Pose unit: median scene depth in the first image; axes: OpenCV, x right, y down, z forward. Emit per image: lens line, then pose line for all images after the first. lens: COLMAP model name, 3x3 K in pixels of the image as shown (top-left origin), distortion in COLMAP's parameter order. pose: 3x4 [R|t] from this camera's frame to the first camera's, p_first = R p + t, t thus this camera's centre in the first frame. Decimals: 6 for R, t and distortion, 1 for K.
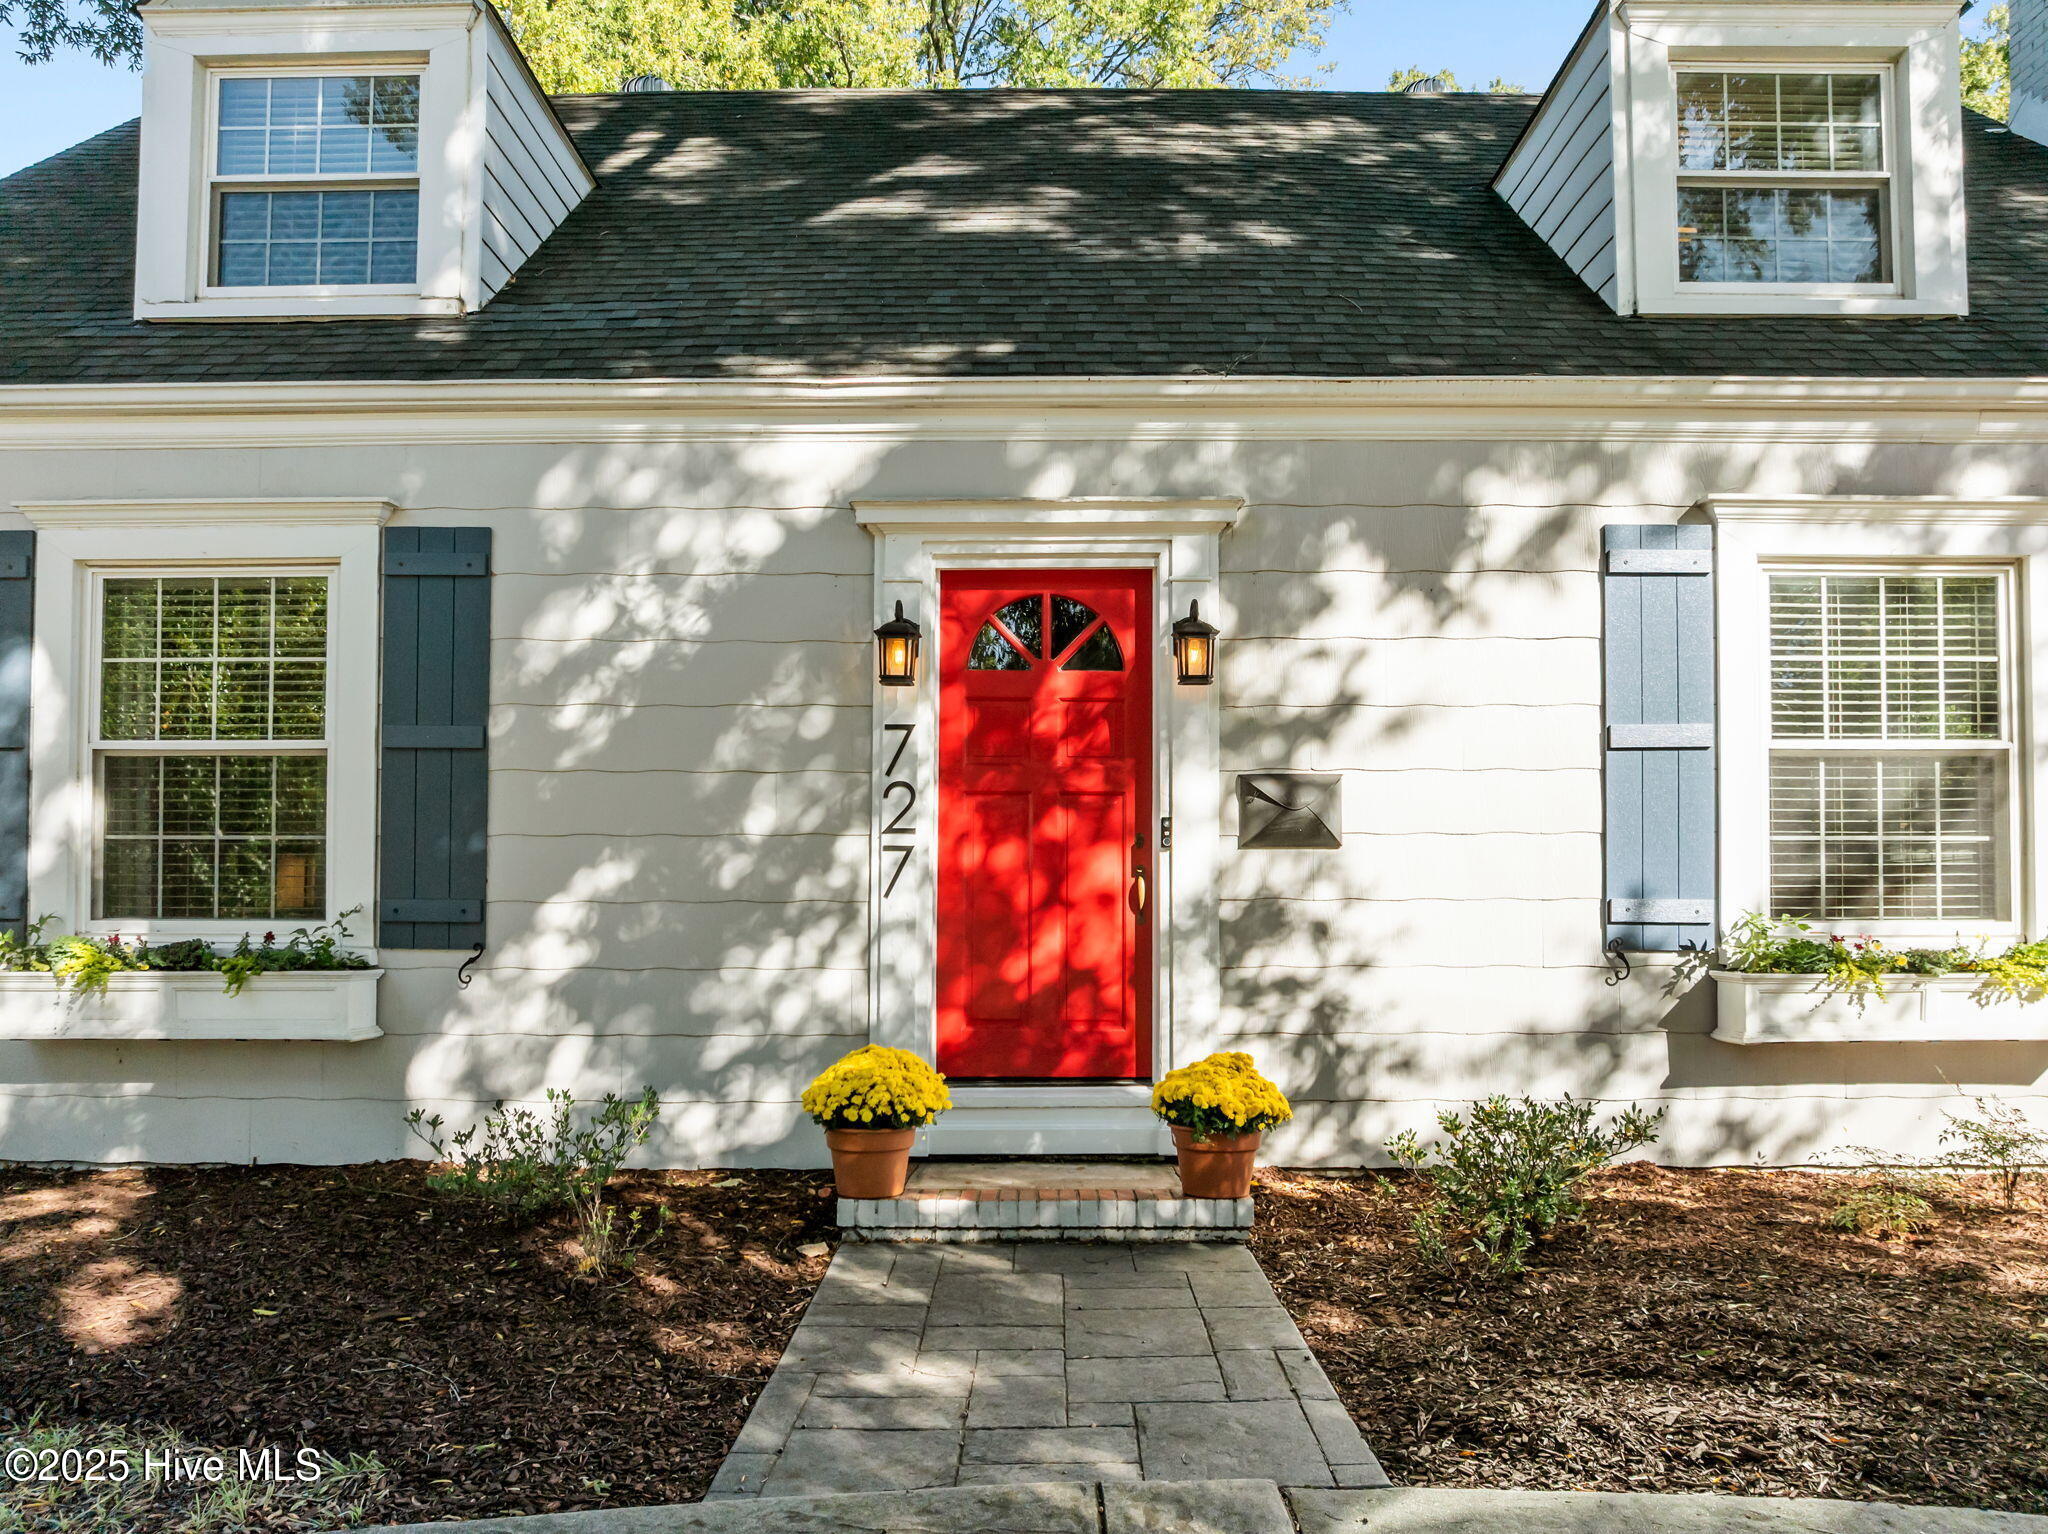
lens RADIAL K [[1548.1, 0, 982.9], [0, 1548.1, 807.2], [0, 0, 1]] dist [-0.055846, 0.027086]
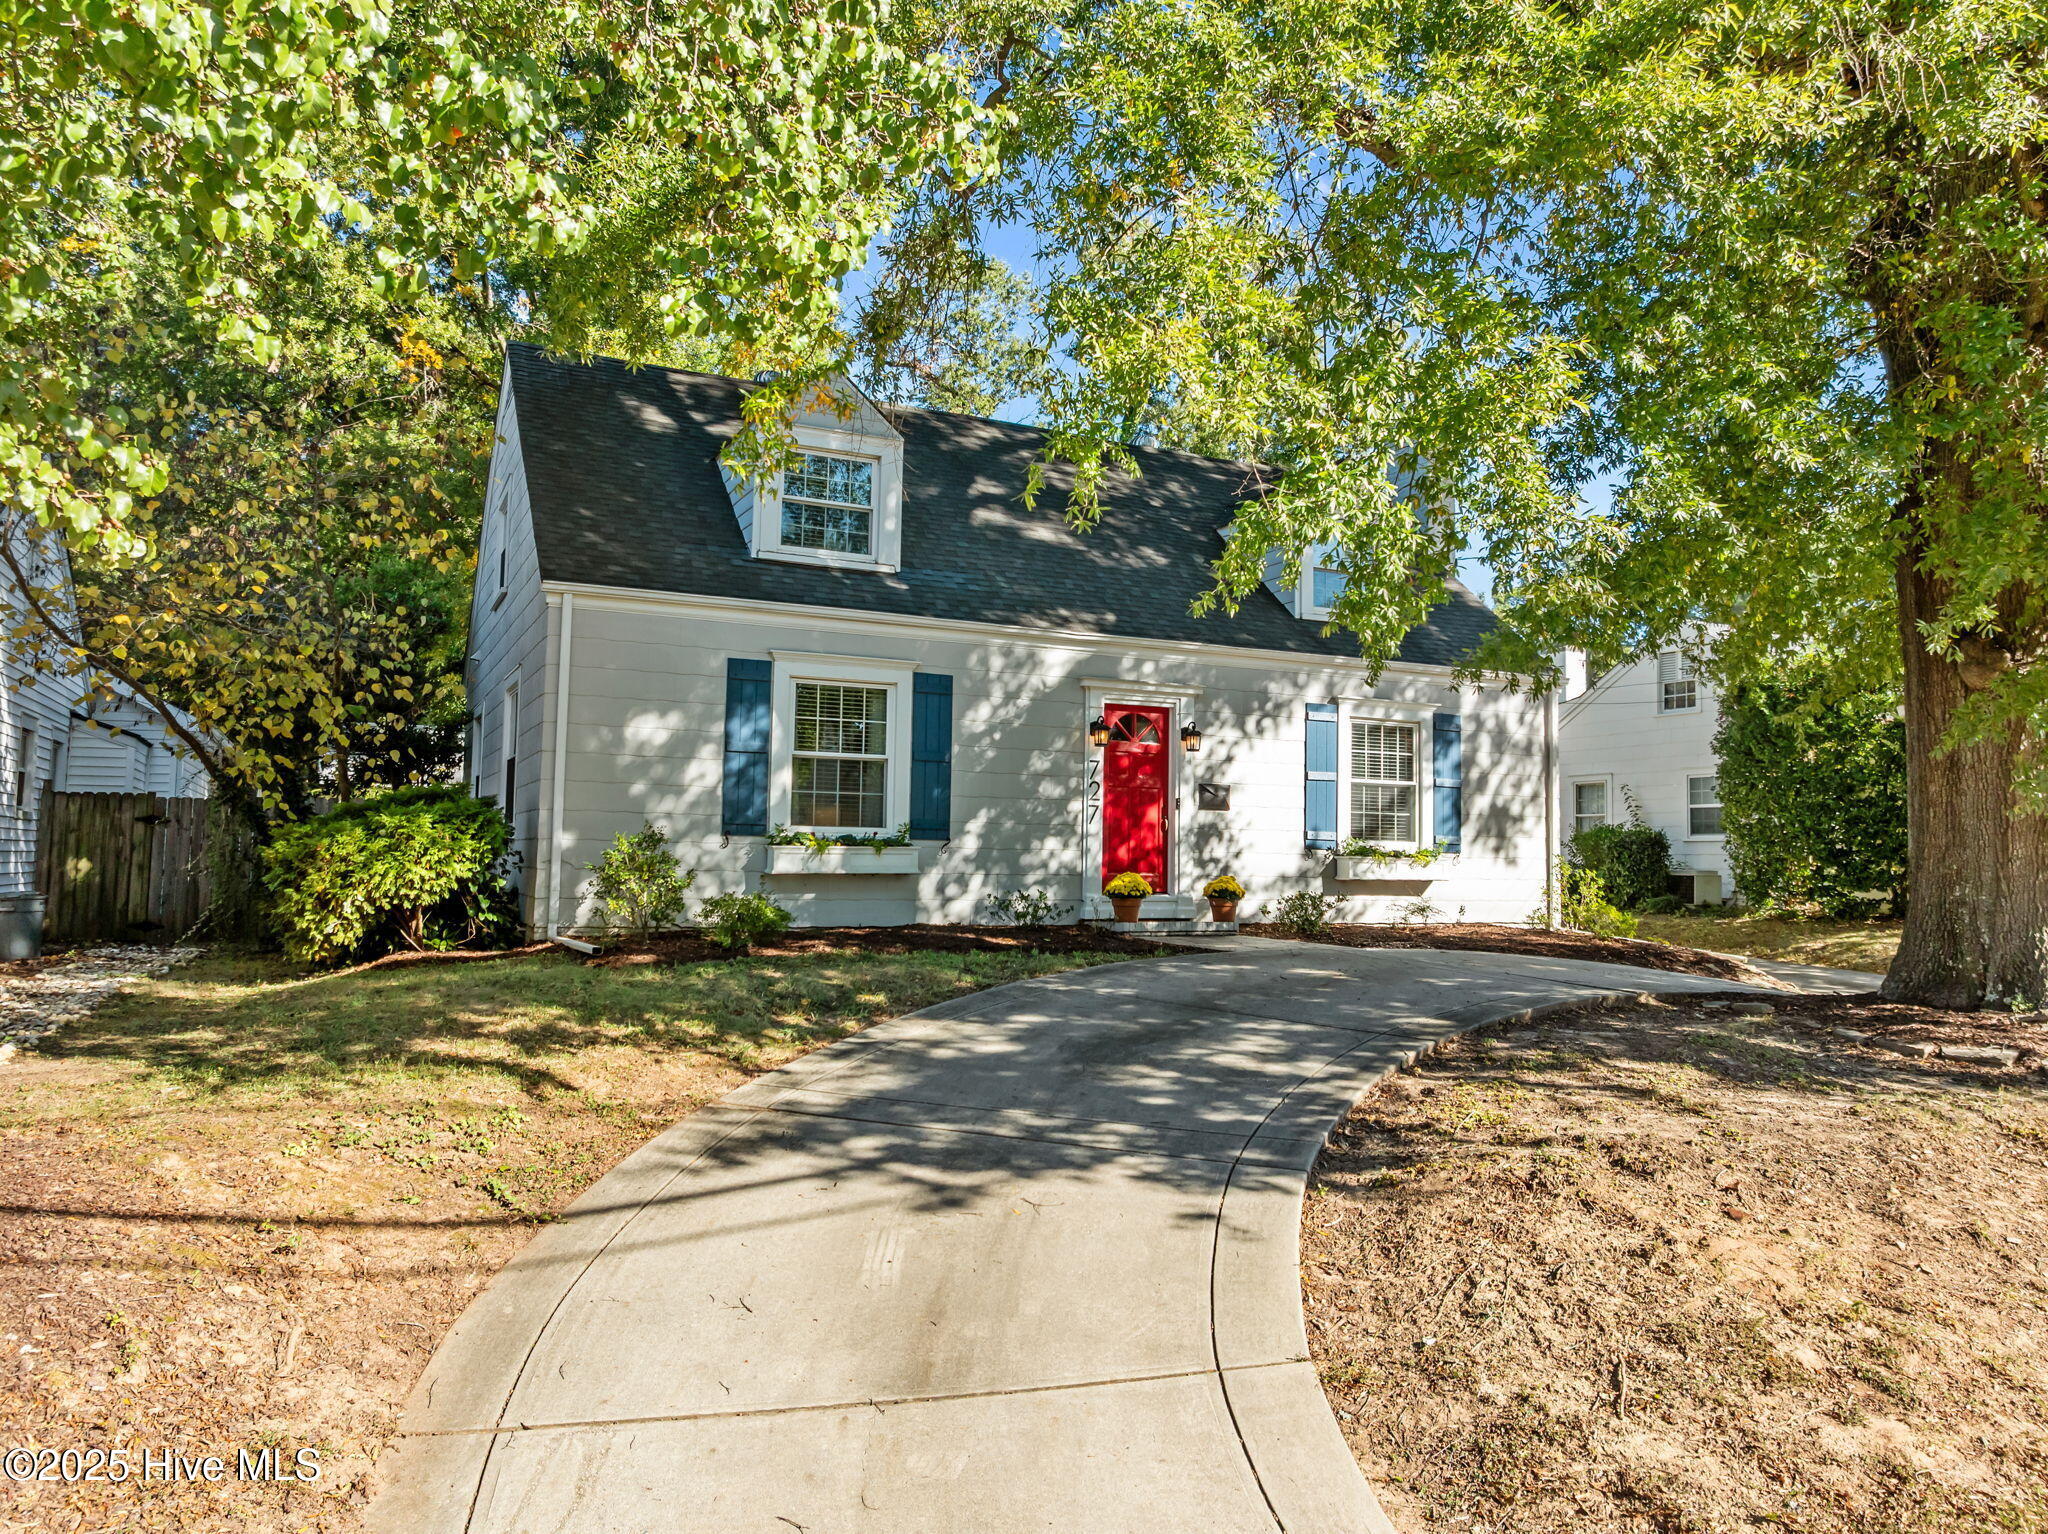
lens RADIAL K [[1548.1, 0, 1033.5], [0, 1548.1, 761.9], [0, 0, 1]] dist [-0.055846, 0.027086]
pose [[0.888898, 0.045767, 0.455812, -1.375042], [-0.035313, 0.998882, -0.031430, 0.037693], [-0.456741, 0.011842, 0.889521, -1.354140]]
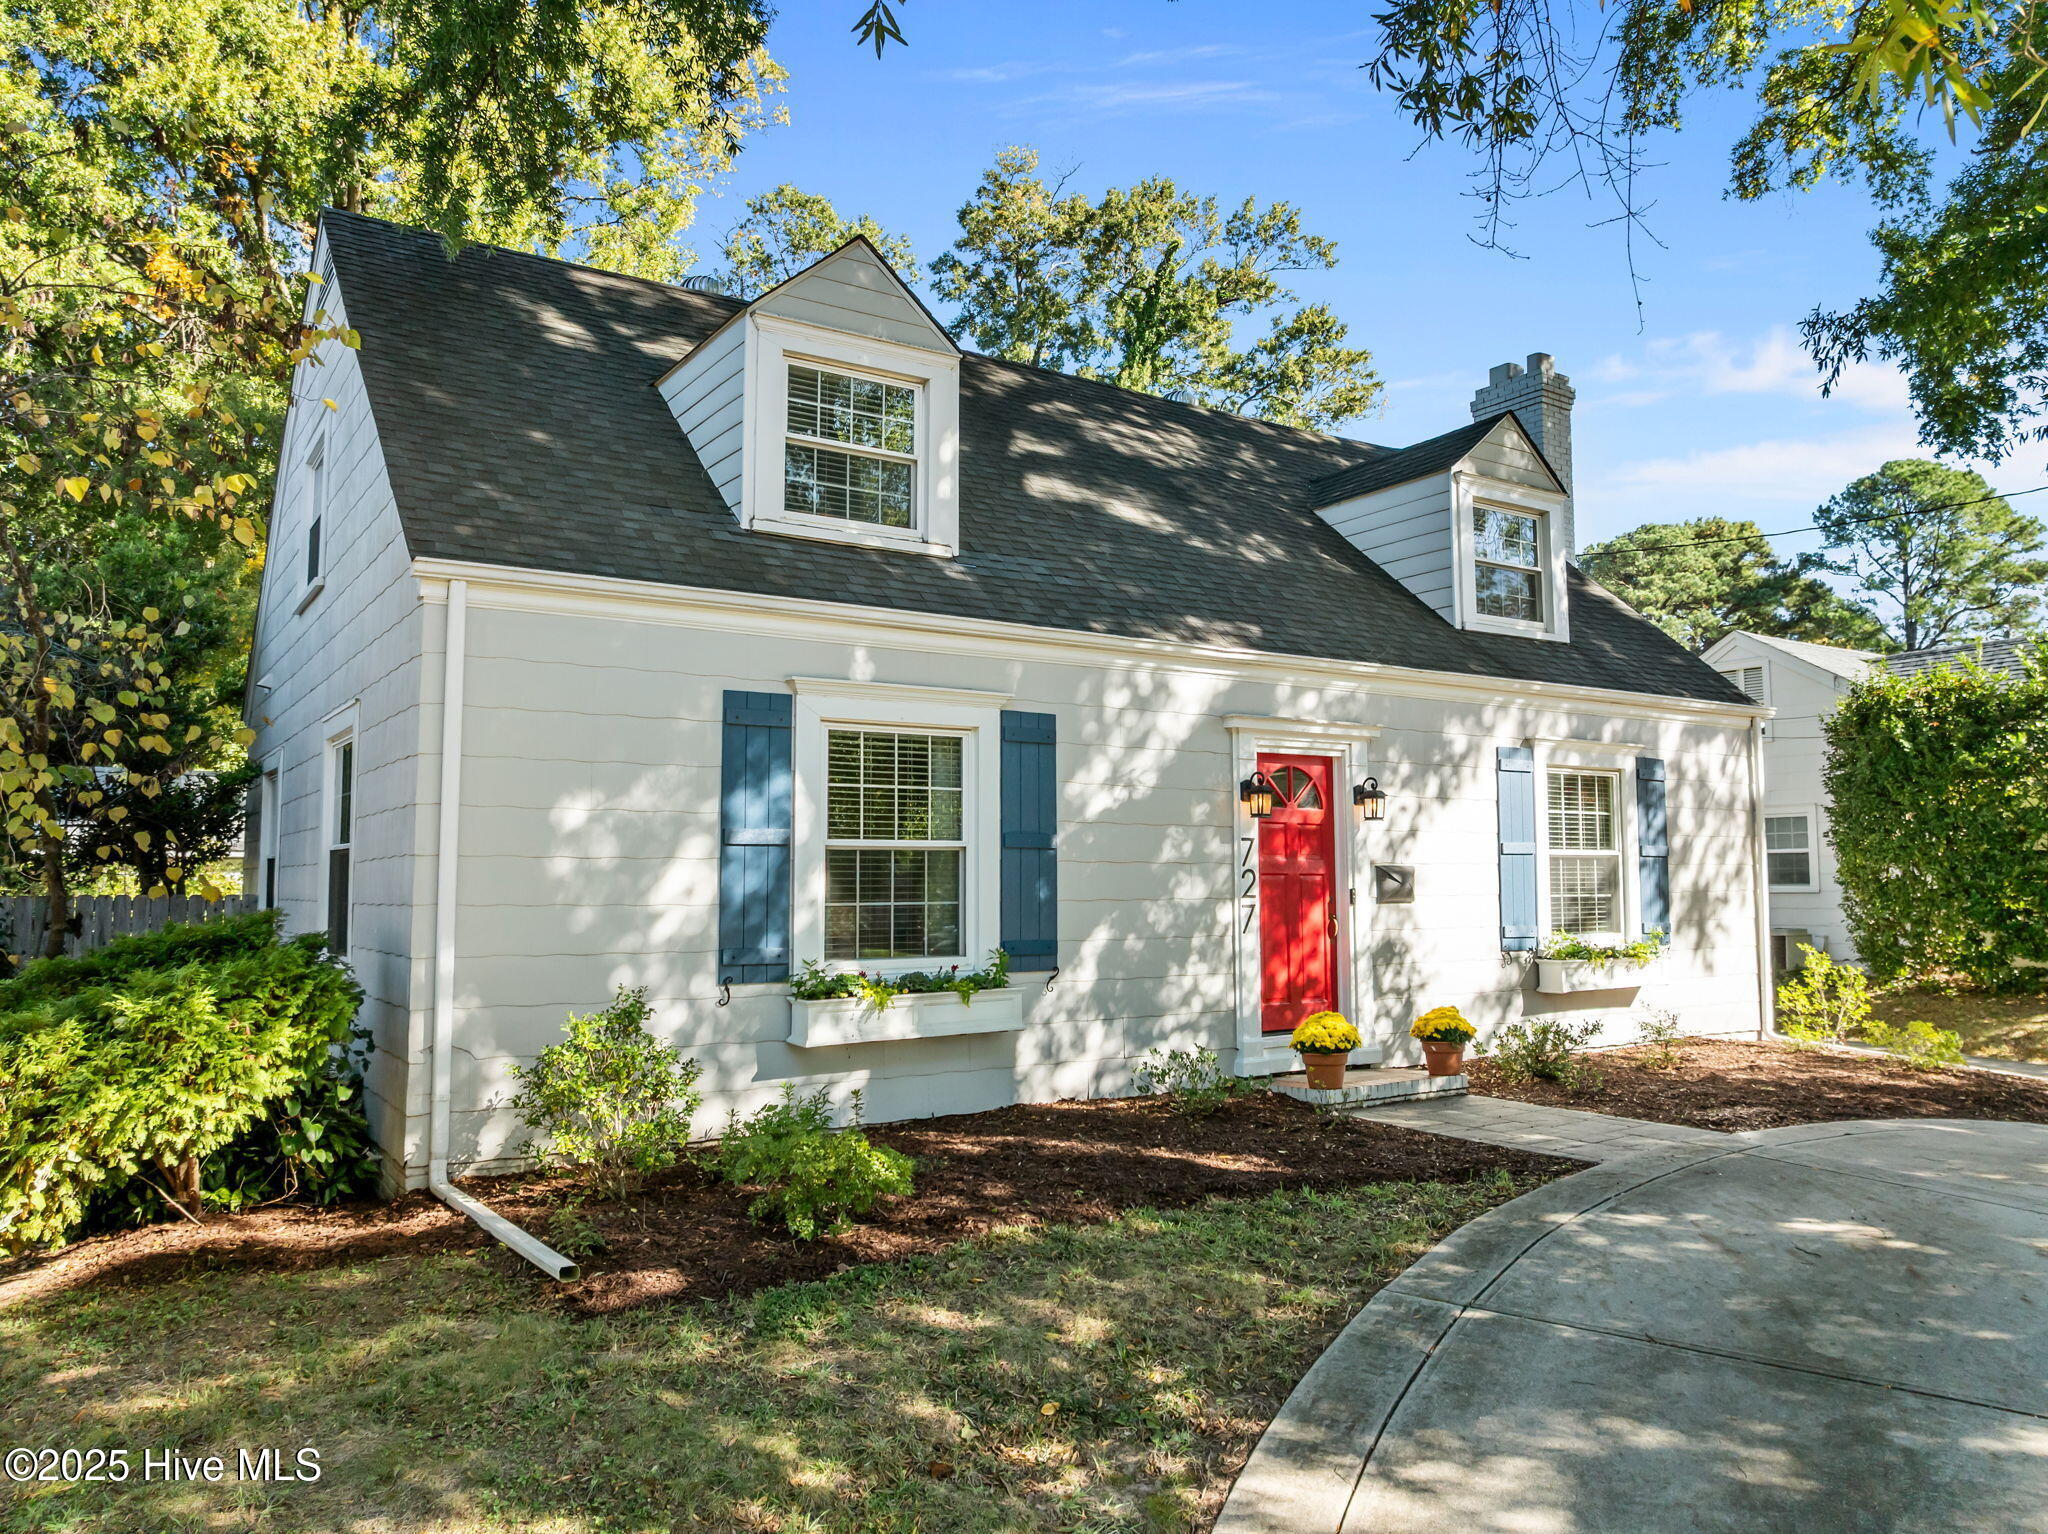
lens RADIAL K [[1548.1, 0, 1018.5], [0, 1548.1, 753.0], [0, 0, 1]] dist [-0.055846, 0.027086]
pose [[0.823645, 0.045858, 0.565248, -1.300030], [-0.020663, 0.998490, -0.050897, -0.056561], [-0.566729, 0.030241, 0.823349, -0.345541]]
